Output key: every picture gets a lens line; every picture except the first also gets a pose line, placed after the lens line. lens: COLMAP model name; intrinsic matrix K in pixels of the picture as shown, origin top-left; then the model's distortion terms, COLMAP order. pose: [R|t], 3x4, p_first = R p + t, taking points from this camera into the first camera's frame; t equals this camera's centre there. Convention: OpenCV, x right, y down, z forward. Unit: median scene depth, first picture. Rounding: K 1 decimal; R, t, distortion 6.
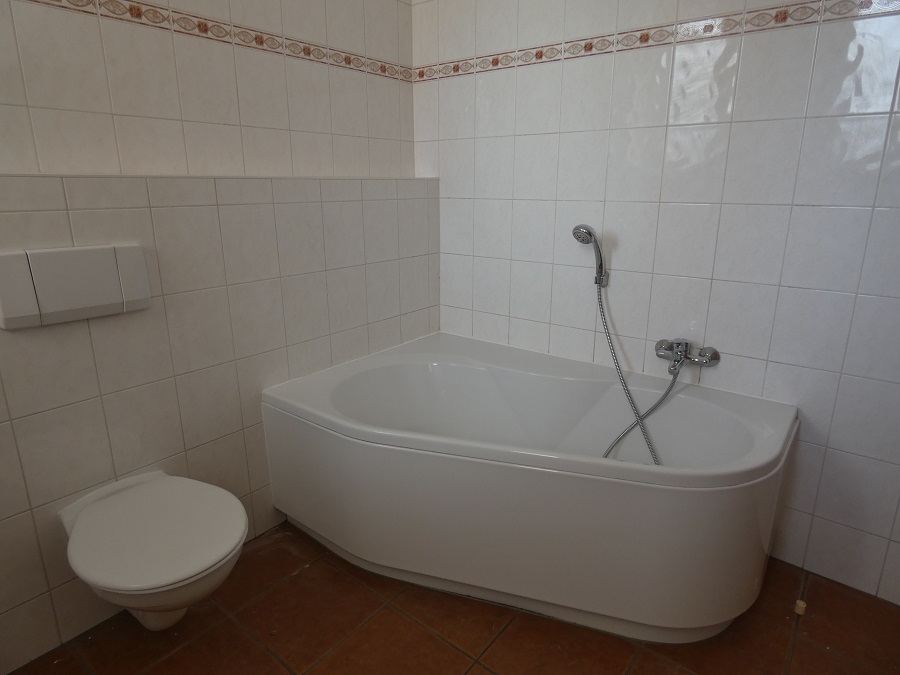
lens RADIAL K [[531.9, 0, 453.9], [0, 531.9, 332.9], [0, 0, 1]] dist [-0.009294, 0.002616]
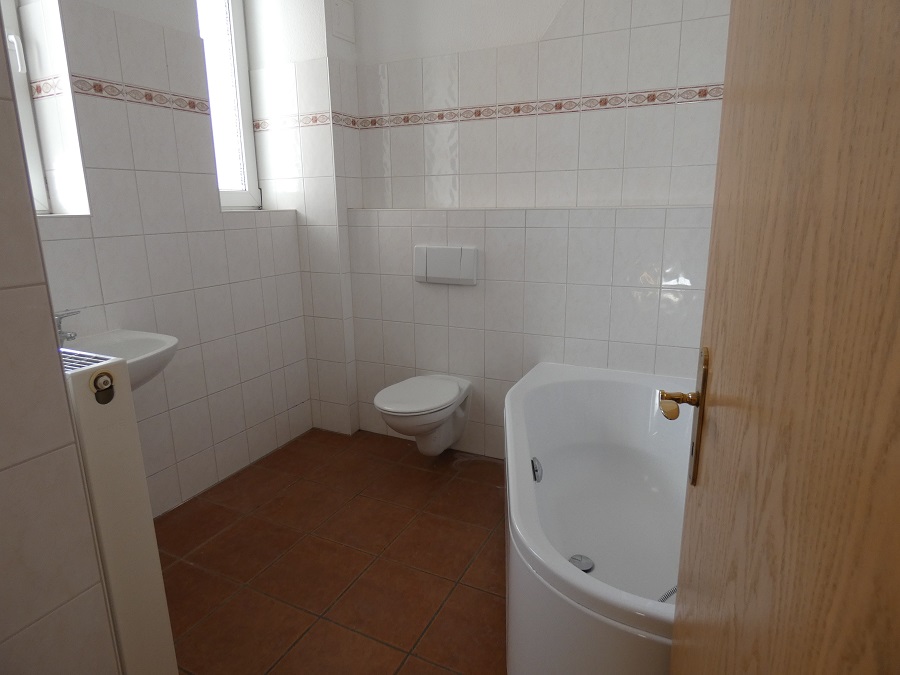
lens RADIAL K [[531.9, 0, 449.2], [0, 531.9, 336.3], [0, 0, 1]] dist [-0.009294, 0.002616]
pose [[0.211324, 0.223870, -0.951433, 1.140320], [-0.248146, 0.953812, 0.169313, -0.167391], [0.945392, 0.200315, 0.257116, 0.534211]]
